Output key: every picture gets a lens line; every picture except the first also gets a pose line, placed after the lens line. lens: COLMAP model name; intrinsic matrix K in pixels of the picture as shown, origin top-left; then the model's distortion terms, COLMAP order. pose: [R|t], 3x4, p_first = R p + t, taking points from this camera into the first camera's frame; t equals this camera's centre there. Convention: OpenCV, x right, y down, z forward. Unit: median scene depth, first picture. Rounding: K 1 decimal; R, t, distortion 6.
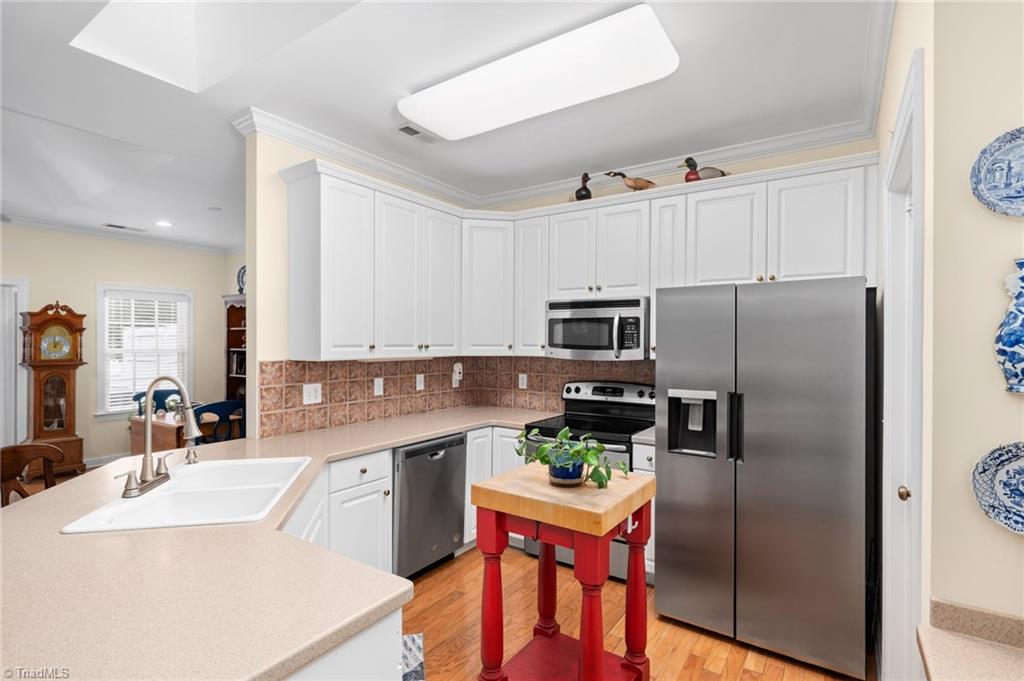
lens RADIAL K [[495.6, 0, 513.1], [0, 495.6, 345.0], [0, 0, 1]] dist [-0.000912, -0.000120]
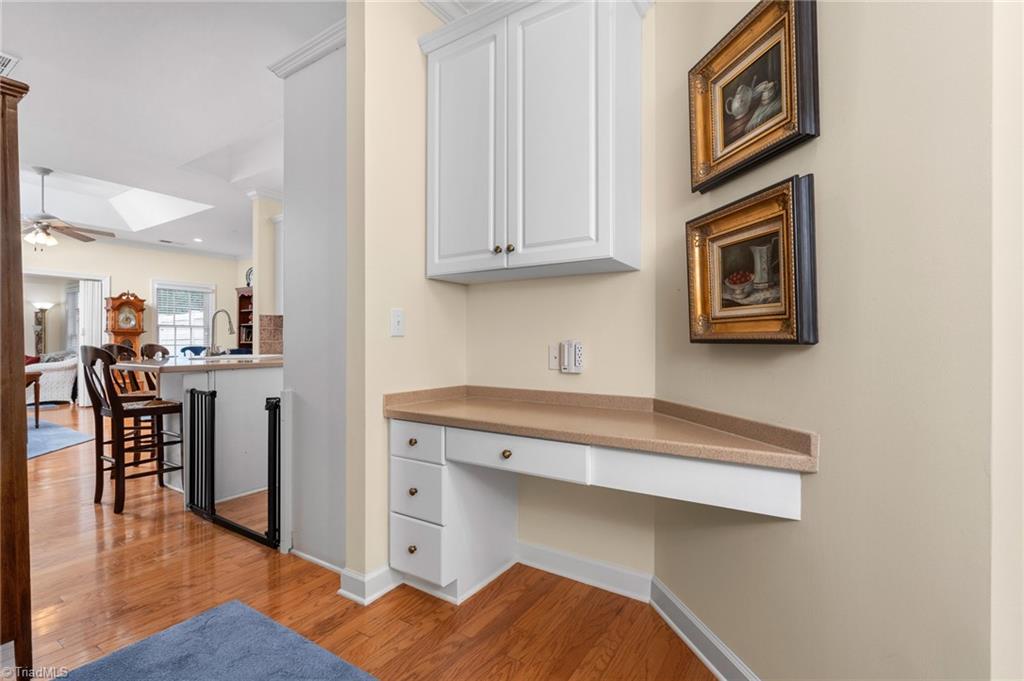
lens RADIAL K [[463.3, 0, 508.8], [0, 463.3, 338.9], [0, 0, 1]] dist [-0.004202, 0.001720]
pose [[0.999900, -0.005138, 0.013156, 0.357569], [0.005237, 0.999958, -0.007493, 0.117296], [-0.013117, 0.007562, 0.999885, -0.670583]]
